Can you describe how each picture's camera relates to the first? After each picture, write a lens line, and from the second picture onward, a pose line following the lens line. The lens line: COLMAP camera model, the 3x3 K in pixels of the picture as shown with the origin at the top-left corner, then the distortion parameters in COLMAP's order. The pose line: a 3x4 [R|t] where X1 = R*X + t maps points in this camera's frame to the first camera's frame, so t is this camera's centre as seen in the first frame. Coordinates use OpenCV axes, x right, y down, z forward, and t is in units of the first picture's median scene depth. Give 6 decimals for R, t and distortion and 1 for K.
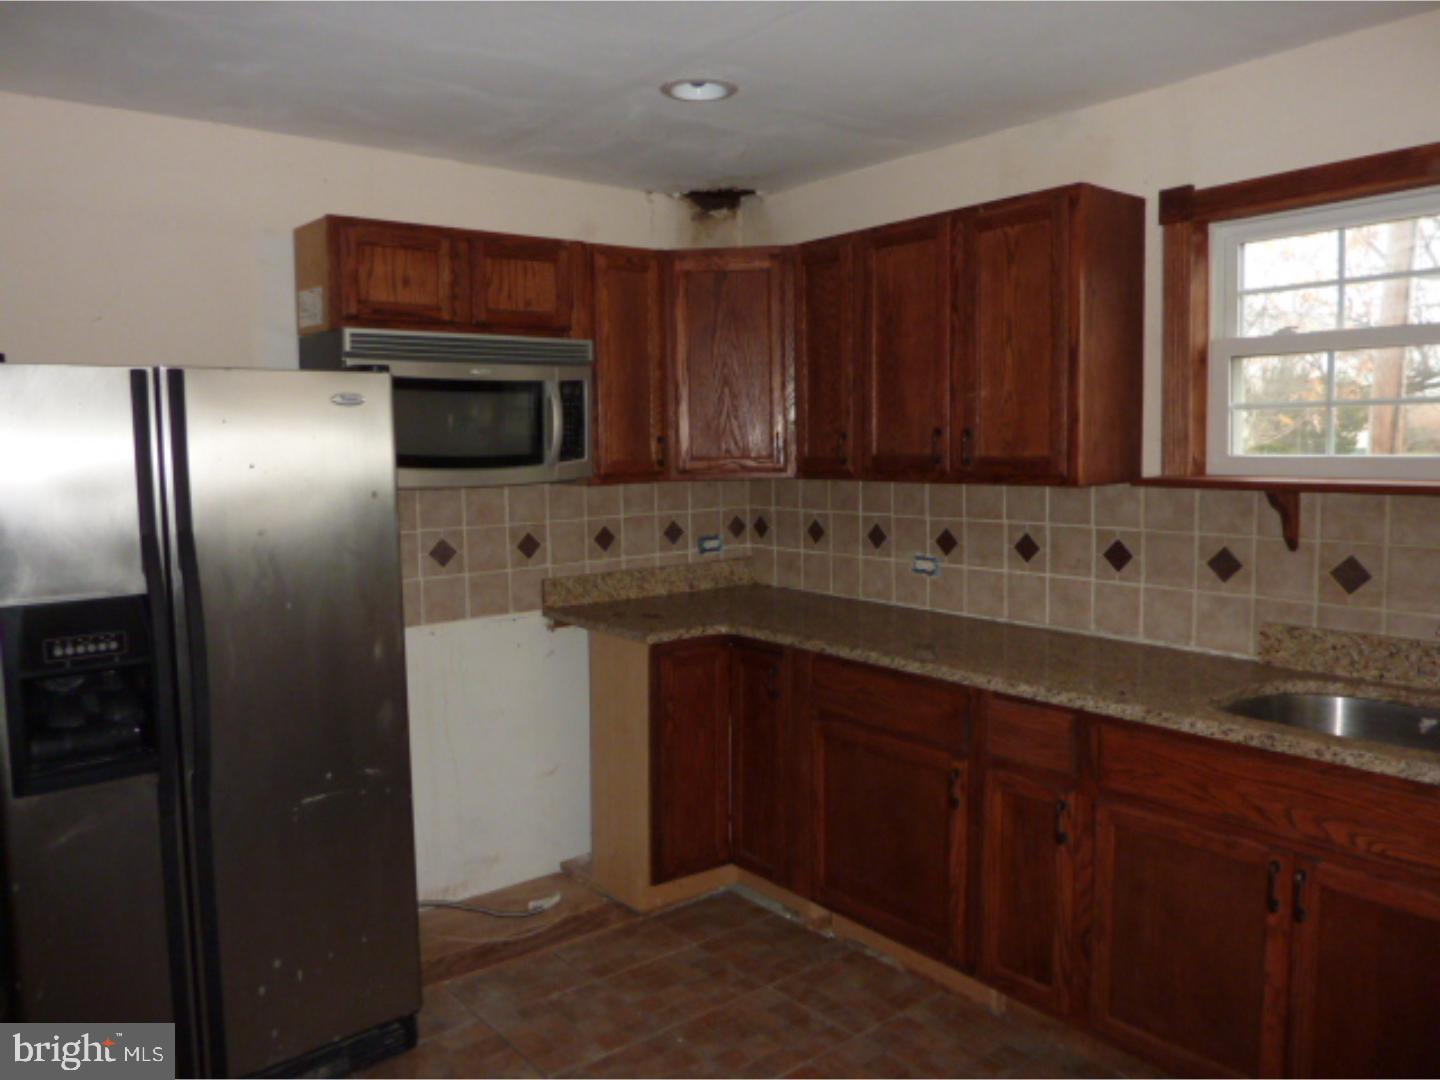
lens RADIAL K [[1079.2, 0, 724.5], [0, 1079.2, 546.0], [0, 0, 1]] dist [-0.014086, -0.014669]
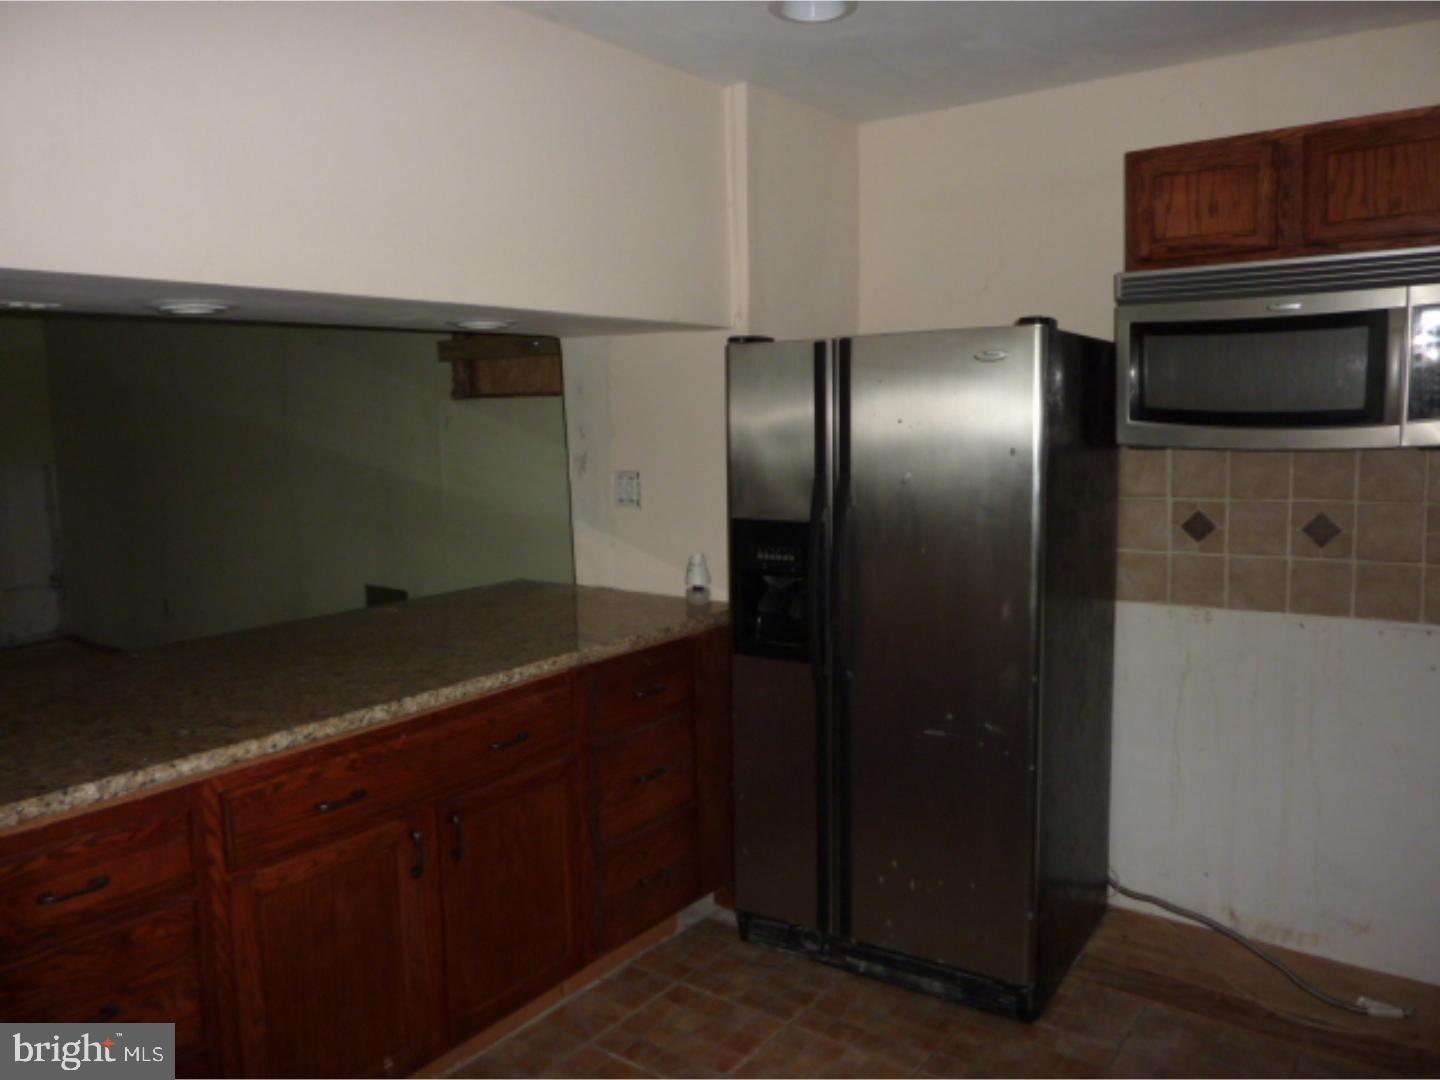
lens RADIAL K [[1079.2, 0, 719.5], [0, 1079.2, 539.5], [0, 0, 1]] dist [-0.014086, -0.014669]
pose [[0.251662, 0.124770, -0.959739, 0.461758], [-0.077819, 0.991053, 0.108436, -0.045171], [0.964682, 0.047396, 0.259120, 0.408880]]
